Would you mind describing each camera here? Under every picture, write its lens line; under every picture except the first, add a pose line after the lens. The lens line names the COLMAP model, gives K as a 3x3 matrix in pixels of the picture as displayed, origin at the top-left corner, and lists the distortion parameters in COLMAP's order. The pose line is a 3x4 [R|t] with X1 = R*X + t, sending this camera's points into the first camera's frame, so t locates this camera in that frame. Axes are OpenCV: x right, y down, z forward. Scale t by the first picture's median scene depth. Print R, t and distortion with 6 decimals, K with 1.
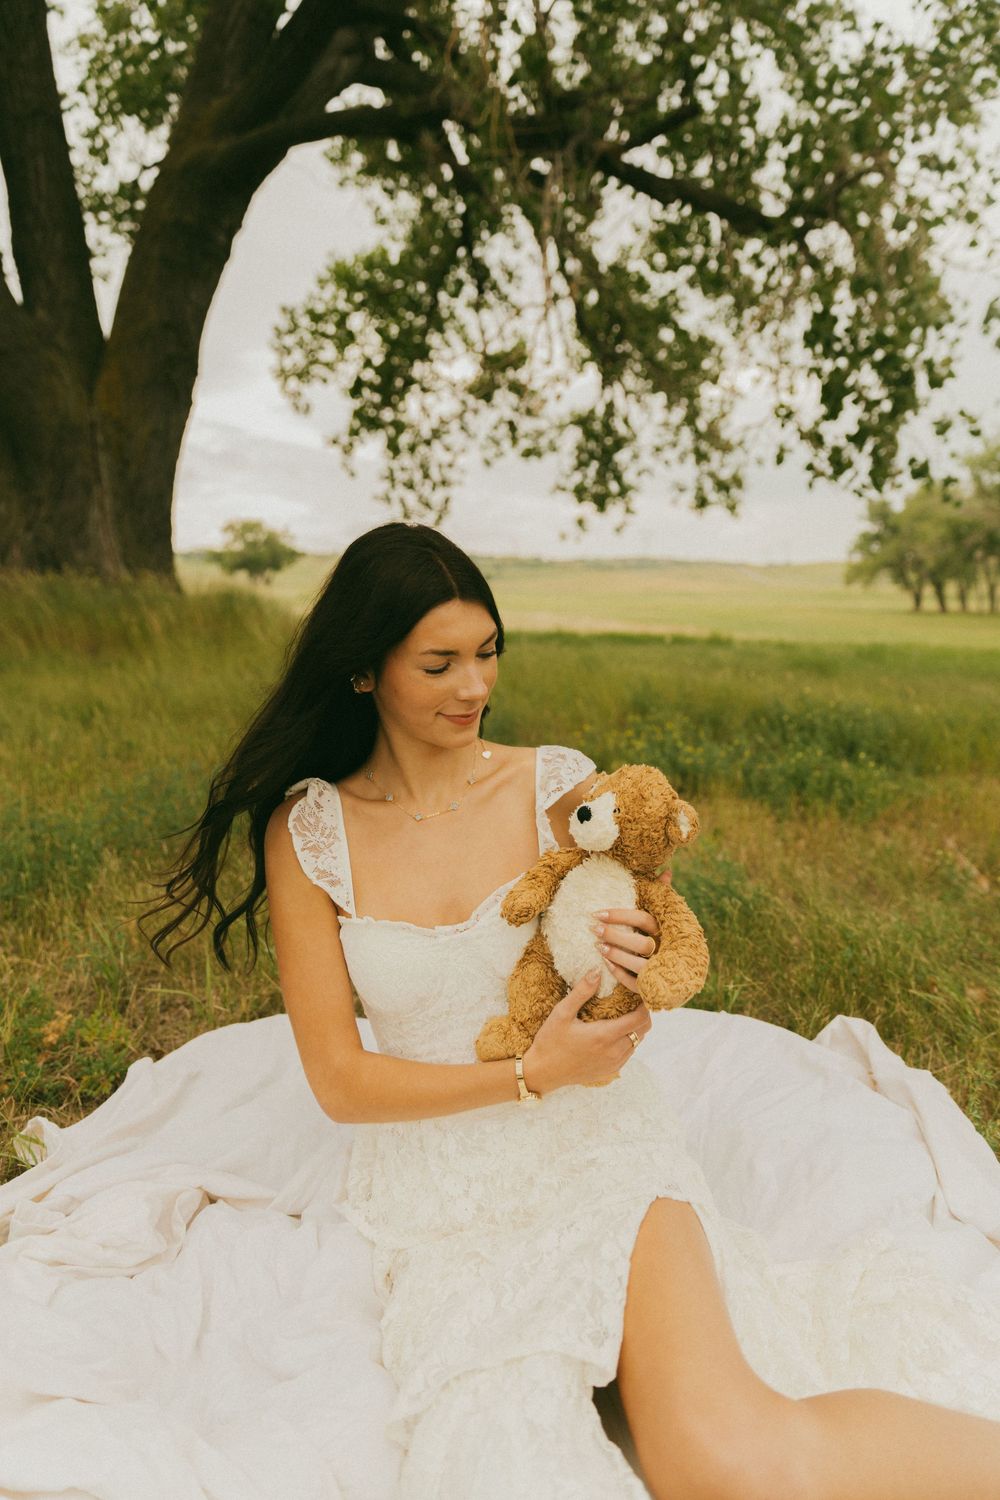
lens RADIAL K [[913.7, 0, 500.0], [0, 913.7, 750.0], [0, 0, 1]] dist [0.001495, 0.000306]
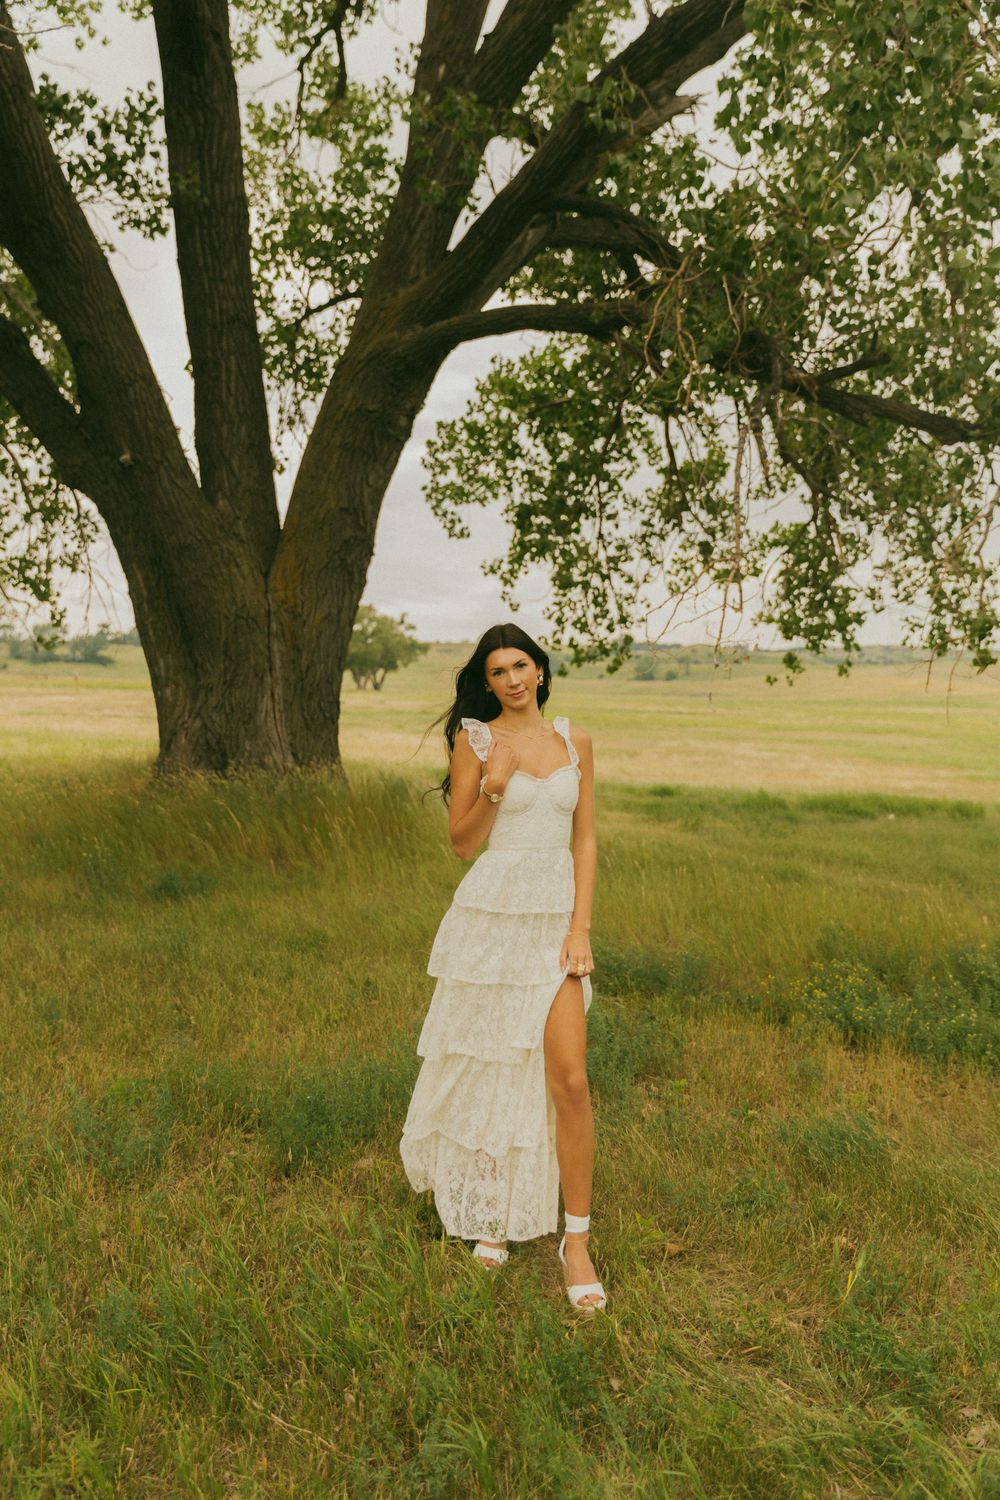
lens RADIAL K [[1249.7, 0, 500.0], [0, 1249.7, 750.0], [0, 0, 1]] dist [-0.002988, -0.000173]
pose [[0.988582, 0.002013, -0.150673, 0.000614], [-0.021639, 0.991444, -0.128726, -0.021750], [0.149125, 0.130516, 0.980167, -0.124956]]
